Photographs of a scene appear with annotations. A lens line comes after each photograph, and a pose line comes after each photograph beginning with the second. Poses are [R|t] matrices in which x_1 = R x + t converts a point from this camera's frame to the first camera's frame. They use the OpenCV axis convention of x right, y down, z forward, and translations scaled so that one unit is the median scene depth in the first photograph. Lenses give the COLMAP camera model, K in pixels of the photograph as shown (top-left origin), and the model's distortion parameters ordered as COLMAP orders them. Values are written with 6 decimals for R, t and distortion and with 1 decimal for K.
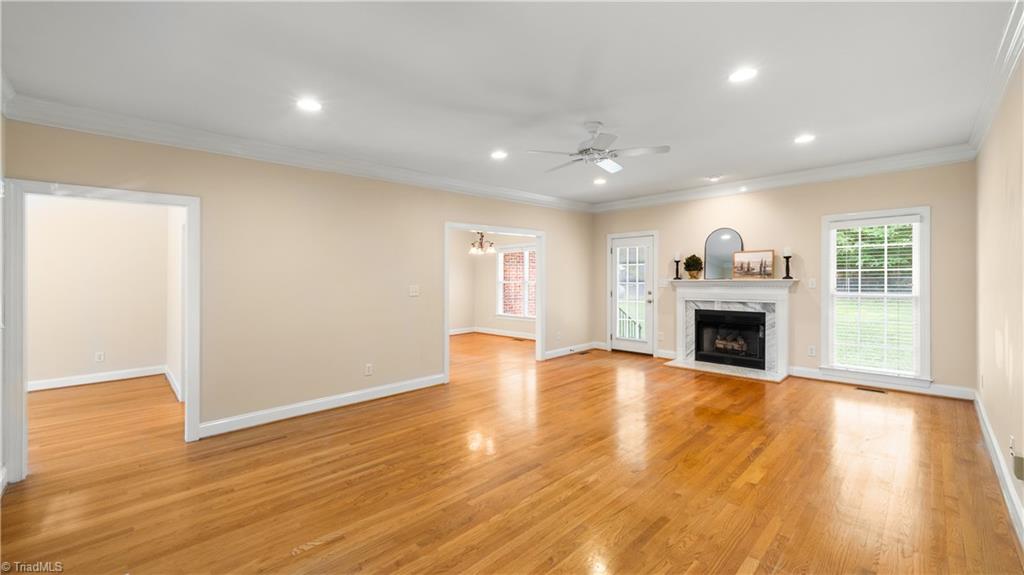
lens RADIAL K [[408.2, 0, 506.3], [0, 408.2, 273.2], [0, 0, 1]] dist [-0.009076, 0.003358]
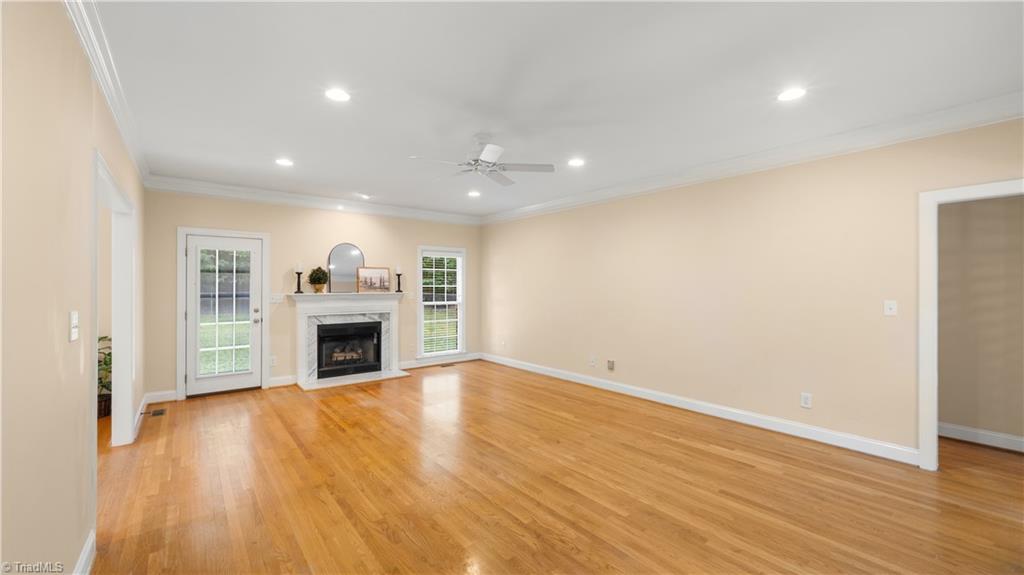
lens RADIAL K [[408.2, 0, 509.2], [0, 408.2, 290.1], [0, 0, 1]] dist [-0.009076, 0.003358]
pose [[0.080480, 0.004974, 0.996744, -0.481642], [-0.007294, 0.999964, -0.004401, 0.009959], [-0.996730, -0.006916, 0.080513, 0.526200]]
